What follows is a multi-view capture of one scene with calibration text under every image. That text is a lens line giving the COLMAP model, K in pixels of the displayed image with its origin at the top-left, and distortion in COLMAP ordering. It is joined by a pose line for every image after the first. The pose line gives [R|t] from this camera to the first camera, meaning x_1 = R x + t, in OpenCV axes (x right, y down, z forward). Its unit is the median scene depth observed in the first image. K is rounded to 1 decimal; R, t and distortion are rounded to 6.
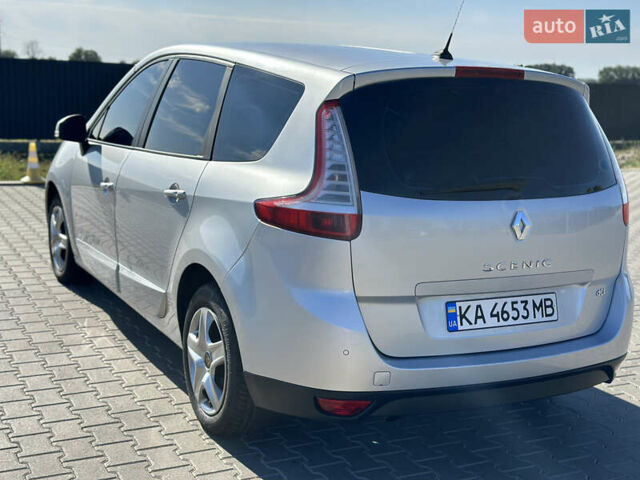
lens RADIAL K [[881.8, 0, 320.0], [0, 881.8, 240.0], [0, 0, 1]] dist [0.188914, -0.472202]
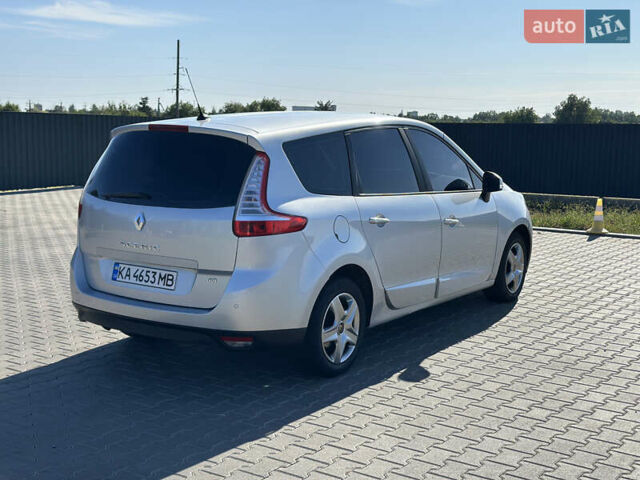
lens RADIAL K [[881.8, 0, 320.0], [0, 881.8, 240.0], [0, 0, 1]] dist [0.188914, -0.472202]
pose [[0.474026, 0.087097, -0.876193, 1.747145], [-0.156137, 0.987640, 0.013705, -0.054477], [0.866557, 0.130309, 0.481766, 0.499819]]
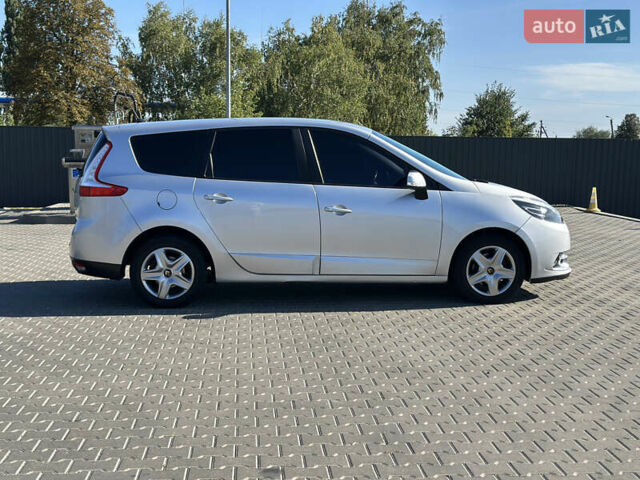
lens RADIAL K [[881.8, 0, 320.0], [0, 881.8, 240.0], [0, 0, 1]] dist [0.188914, -0.472202]
pose [[-0.370035, 0.062100, -0.926940, 2.270507], [-0.195710, 0.970161, 0.143124, -0.355457], [0.908169, 0.234373, -0.346840, 2.472436]]
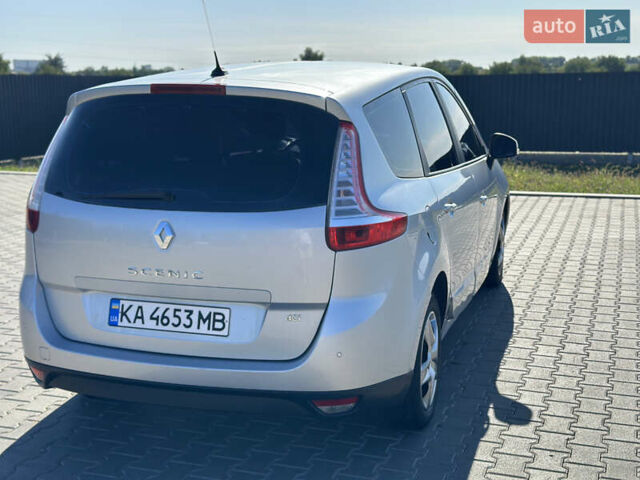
lens RADIAL K [[881.8, 0, 320.0], [0, 881.8, 240.0], [0, 0, 1]] dist [0.188914, -0.472202]
pose [[0.705996, 0.089283, -0.702566, 1.059266], [-0.098995, 0.994723, 0.026933, -0.055421], [0.701263, 0.050536, 0.711109, 0.379149]]
